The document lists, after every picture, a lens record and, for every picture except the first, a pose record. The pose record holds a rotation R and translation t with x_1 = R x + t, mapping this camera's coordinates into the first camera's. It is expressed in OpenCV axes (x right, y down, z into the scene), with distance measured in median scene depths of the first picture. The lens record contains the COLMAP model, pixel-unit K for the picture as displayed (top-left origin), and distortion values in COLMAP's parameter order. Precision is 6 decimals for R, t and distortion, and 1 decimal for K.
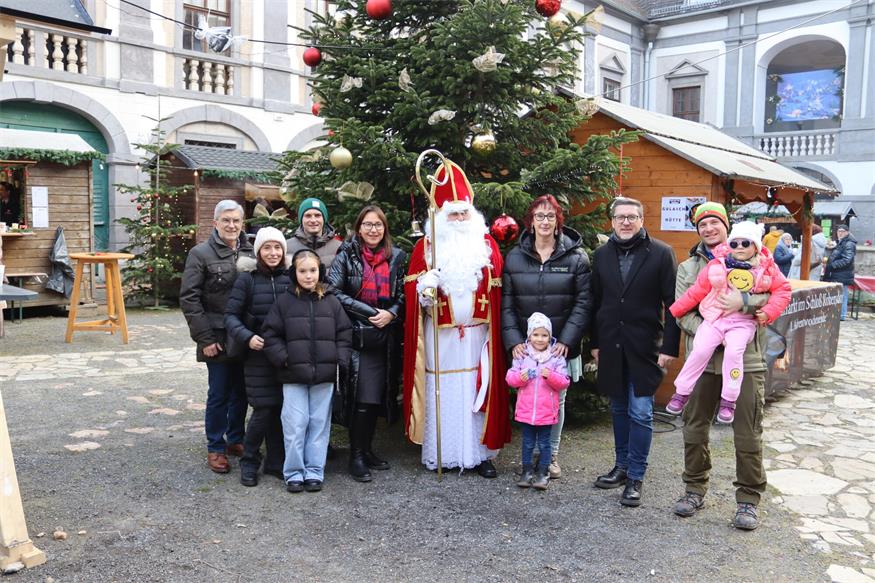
lens RADIAL K [[725.5, 0, 437.5], [0, 725.5, 291.5], [0, 0, 1]] dist [-0.157871, 0.146379]
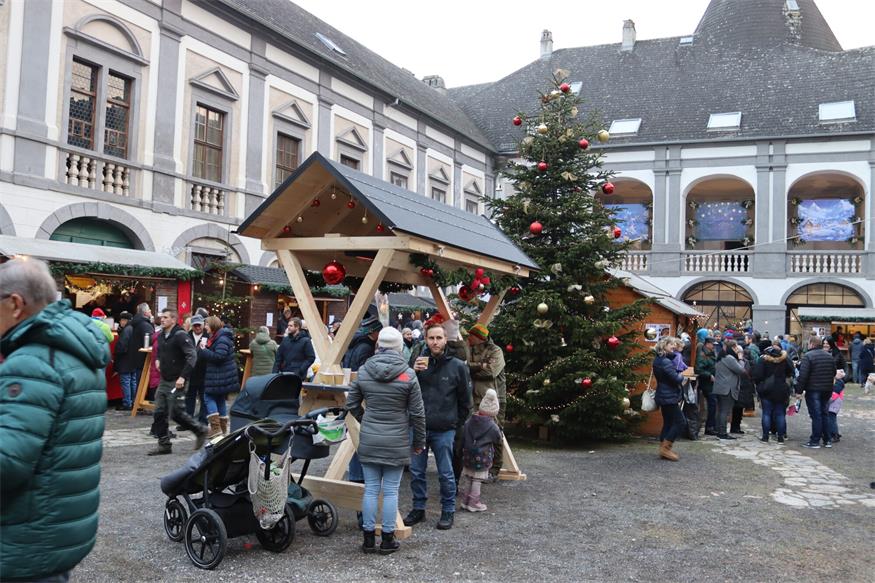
lens RADIAL K [[779.0, 0, 437.5], [0, 779.0, 291.5], [0, 0, 1]] dist [-0.166730, 0.178968]
pose [[0.952161, 0.025053, 0.304569, -0.225236], [0.012695, 0.992531, -0.121328, 0.007771], [-0.305334, 0.119390, 0.944731, -0.209654]]
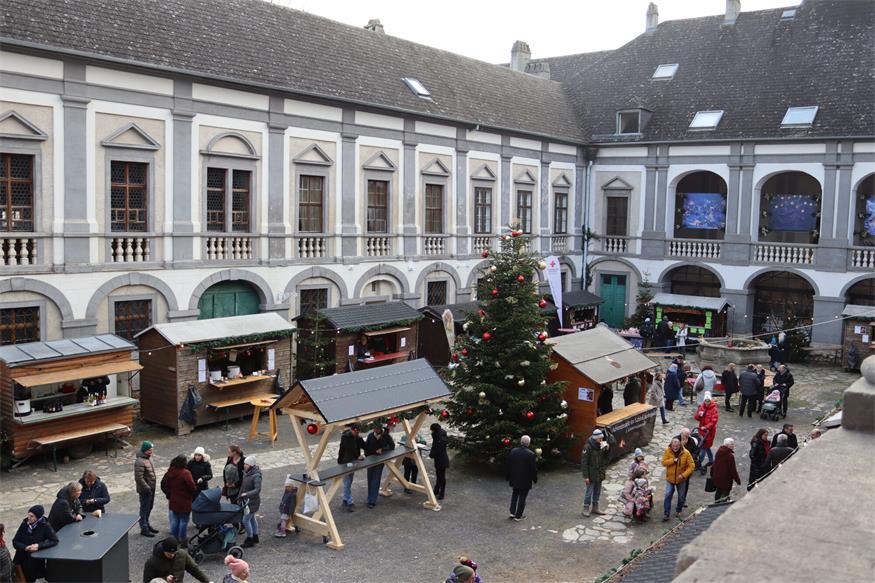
lens RADIAL K [[831.4, 0, 437.5], [0, 831.4, 291.5], [0, 0, 1]] dist [-0.136235, 0.123643]
pose [[0.995824, -0.003586, 0.091223, -0.139411], [0.003476, 0.999993, 0.001356, -0.134634], [-0.091227, -0.001033, 0.995830, -0.570249]]
